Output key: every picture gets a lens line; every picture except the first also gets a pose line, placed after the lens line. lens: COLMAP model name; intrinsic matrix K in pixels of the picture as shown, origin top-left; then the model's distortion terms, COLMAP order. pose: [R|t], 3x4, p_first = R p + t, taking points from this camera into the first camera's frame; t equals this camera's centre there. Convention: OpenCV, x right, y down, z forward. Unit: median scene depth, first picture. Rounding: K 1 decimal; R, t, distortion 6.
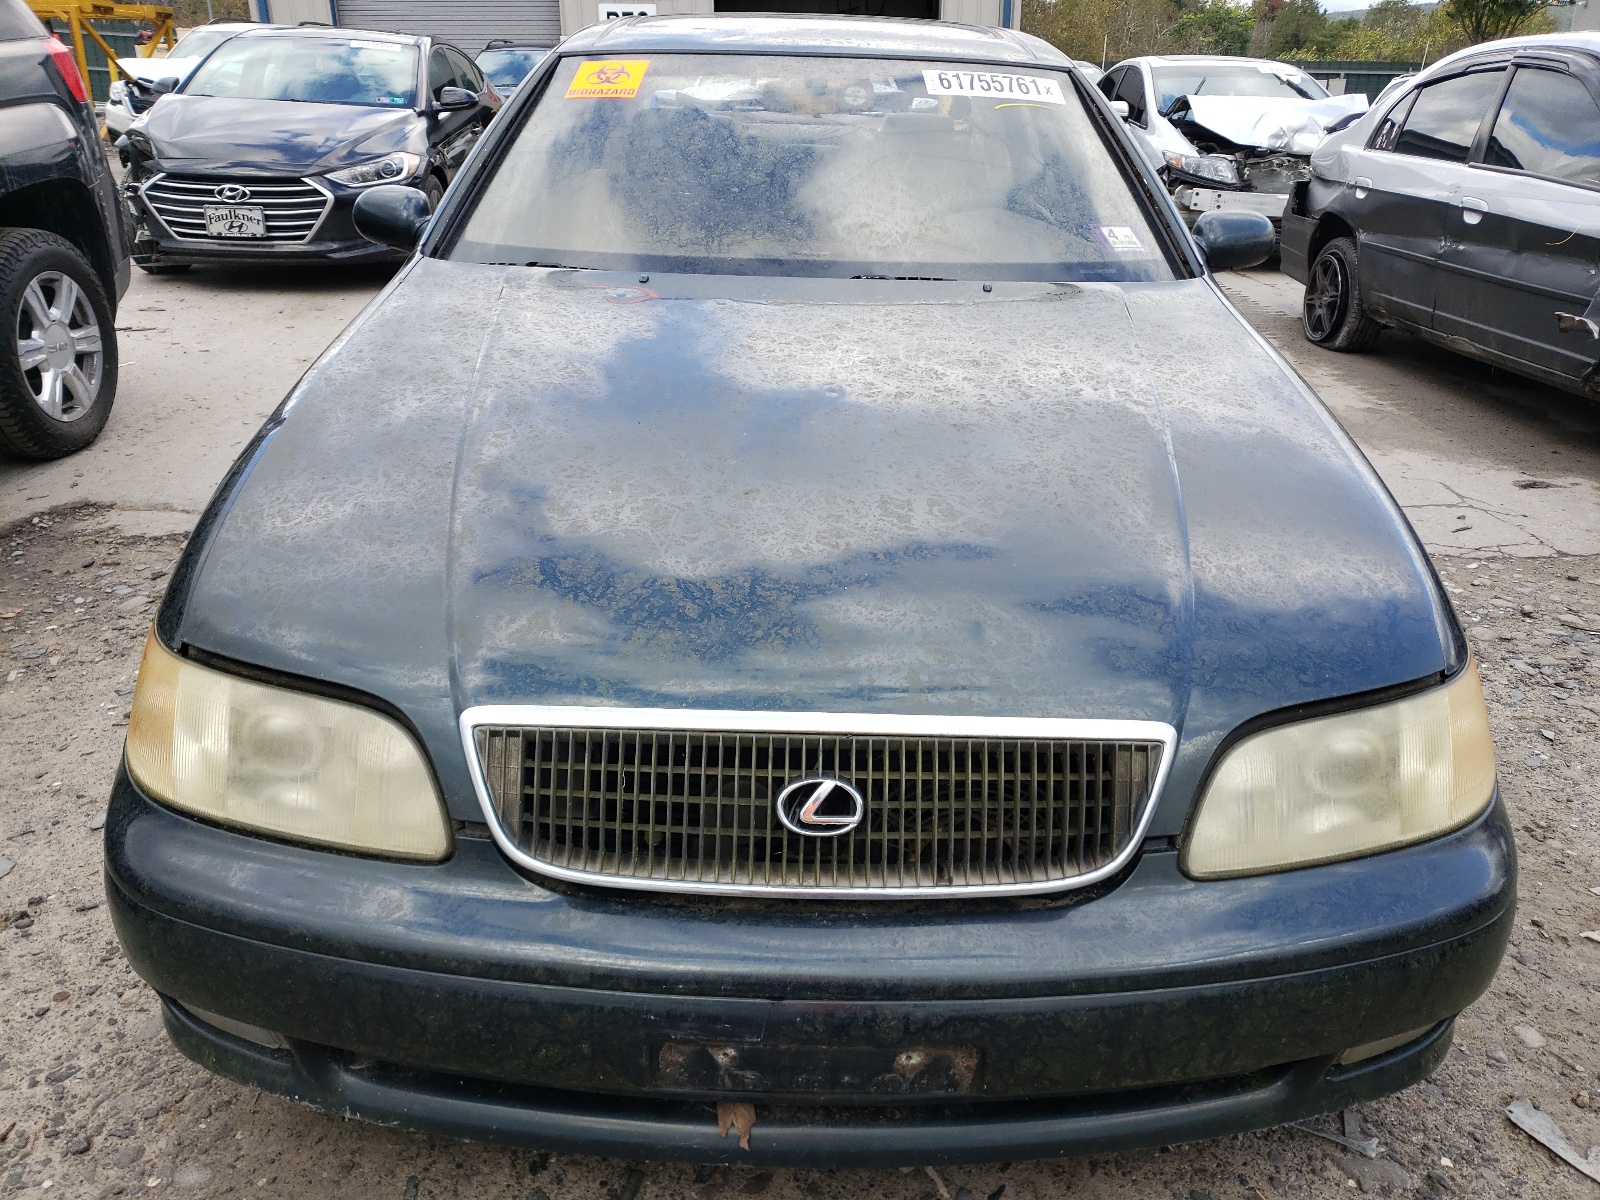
lens RADIAL K [[1228.1, 0, 831.6], [0, 1228.1, 599.1], [0, 0, 1]] dist [0.008713, 0.011209]
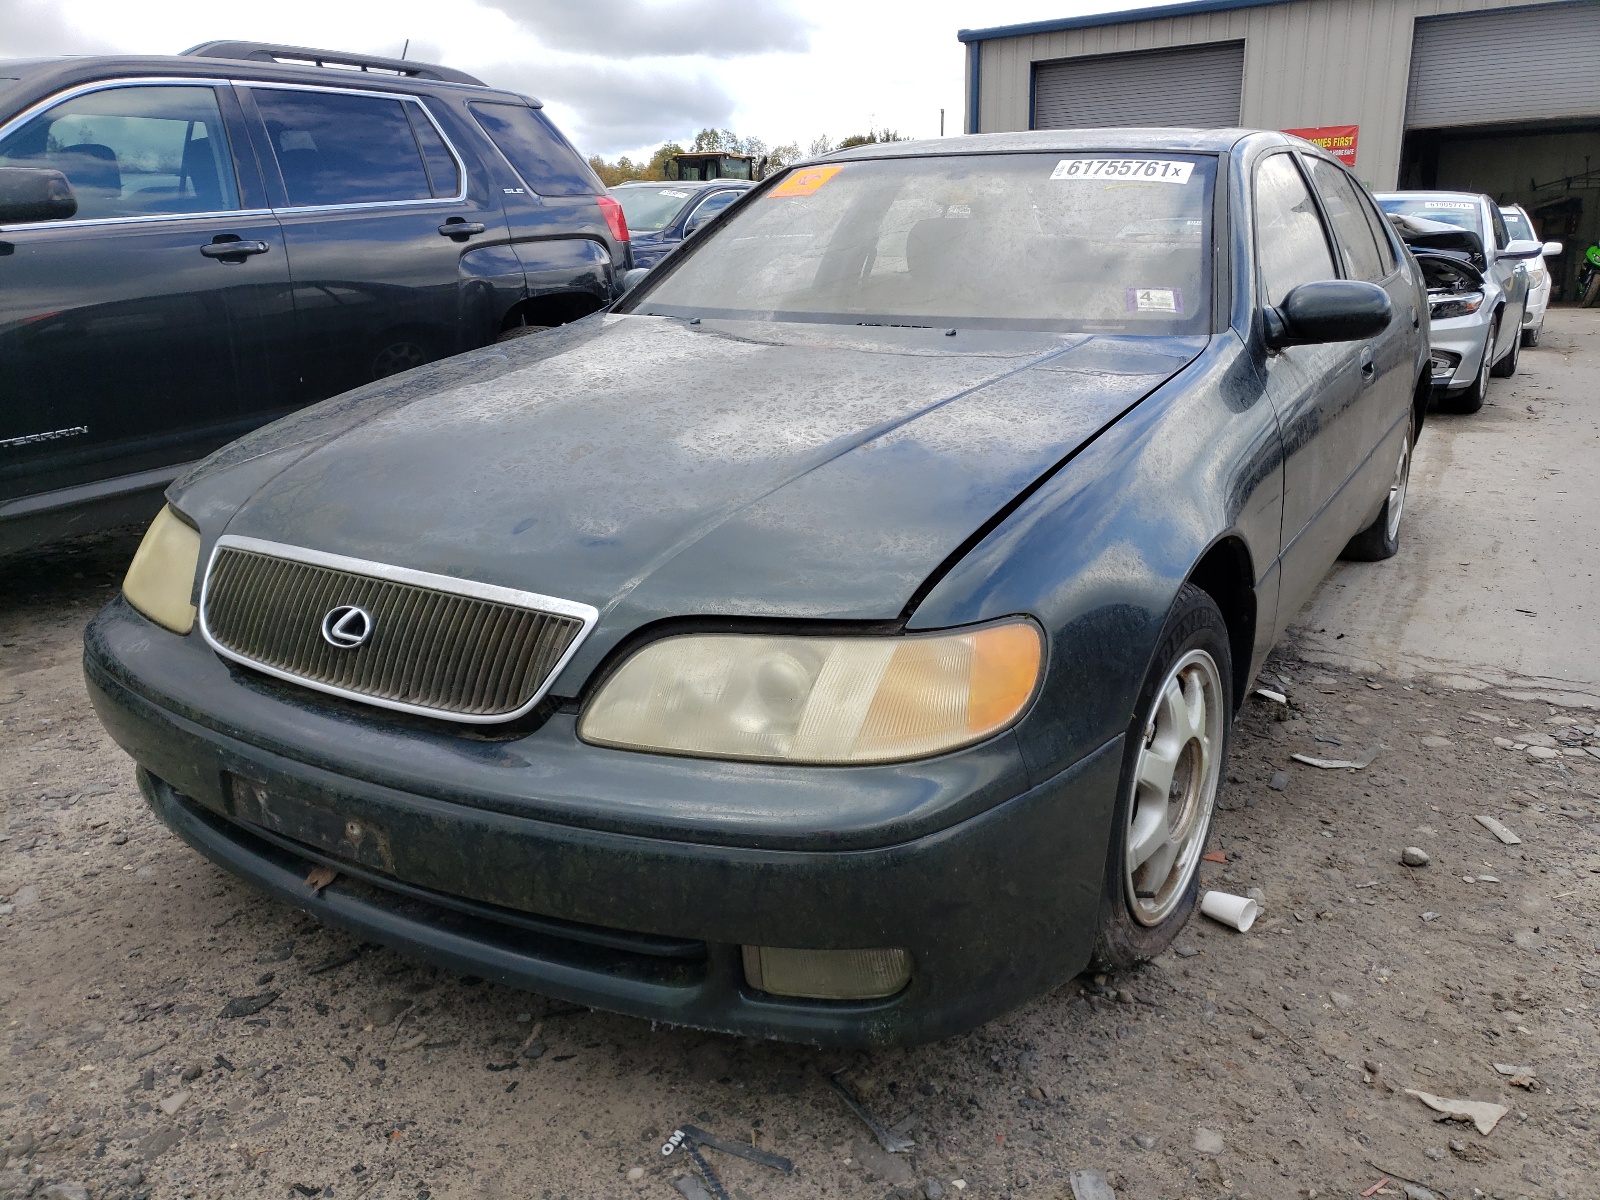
lens RADIAL K [[1228.1, 0, 831.6], [0, 1228.1, 599.1], [0, 0, 1]] dist [0.008713, 0.011209]
pose [[0.854913, 0.116550, -0.505509, 1.065890], [-0.183101, 0.979514, -0.083822, 0.150578], [0.485383, 0.164220, 0.858740, 0.102030]]
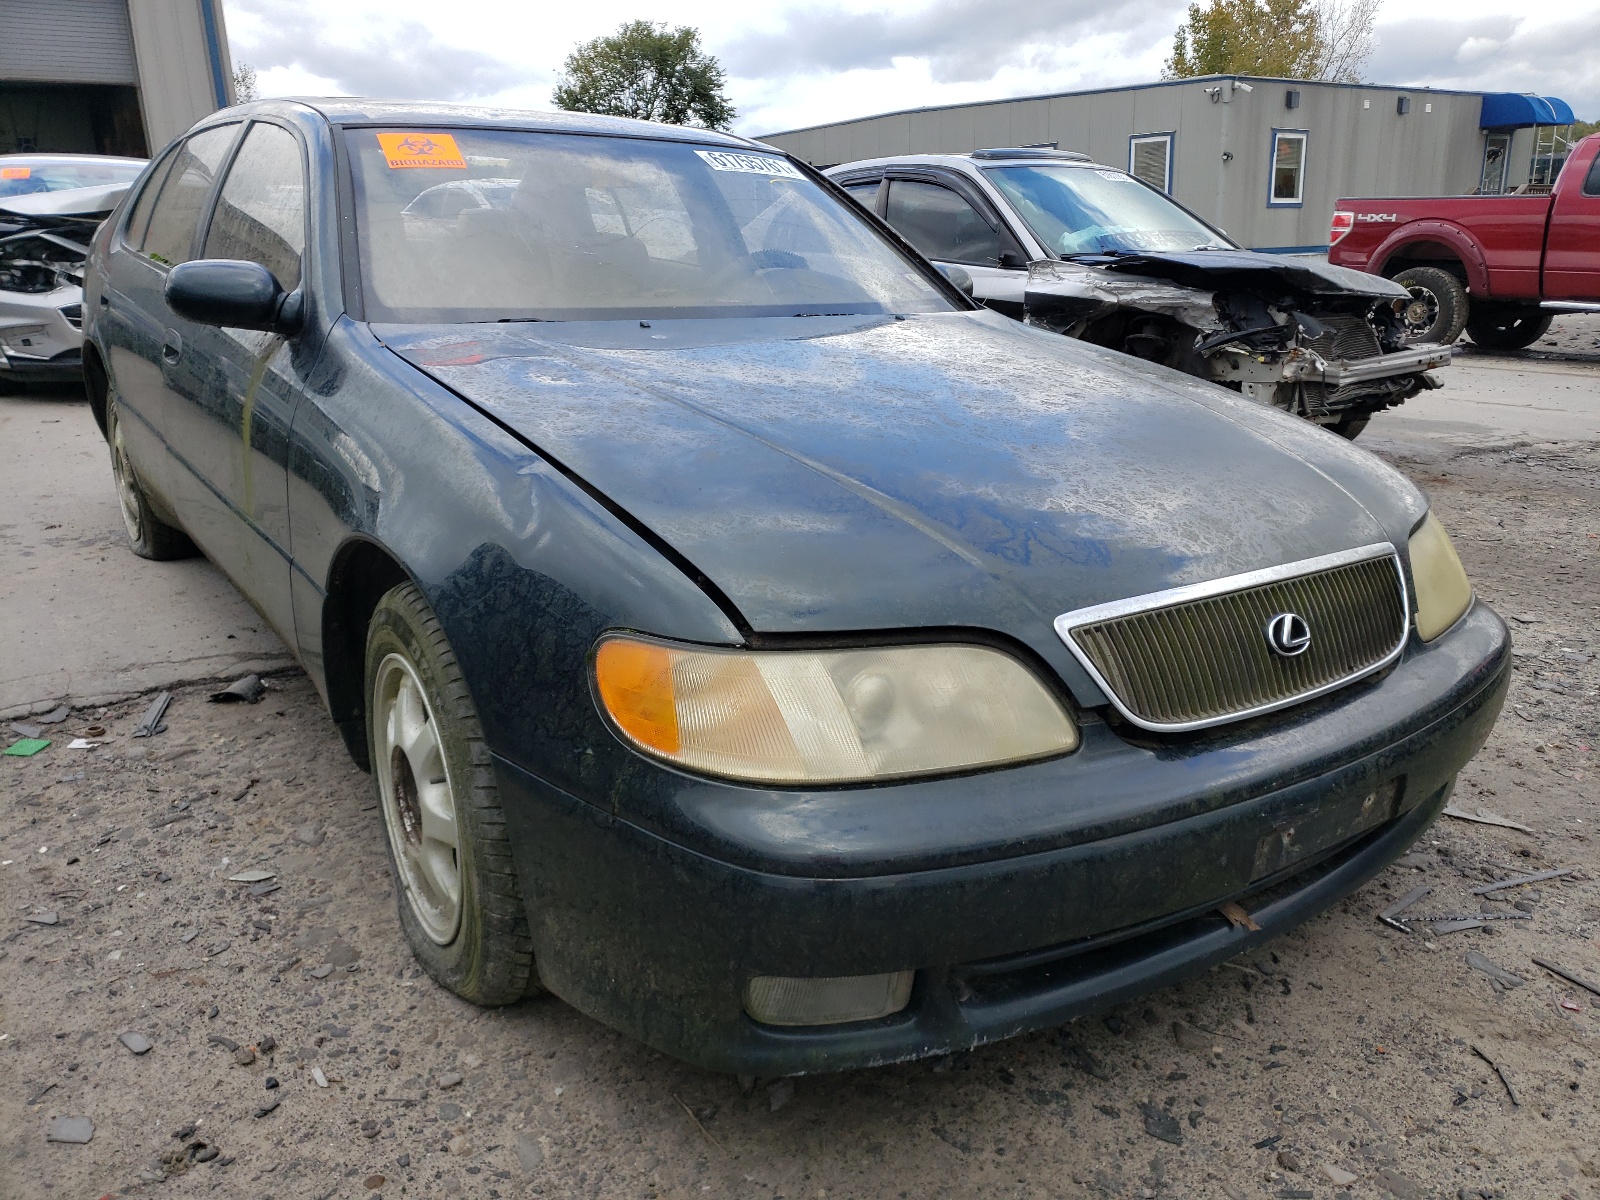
lens RADIAL K [[1228.1, 0, 831.6], [0, 1228.1, 599.1], [0, 0, 1]] dist [0.008713, 0.011209]
pose [[0.810571, -0.175809, 0.558628, -1.109532], [0.229421, 0.972961, -0.026685, 0.052729], [-0.538832, 0.149791, 0.828989, 0.146398]]
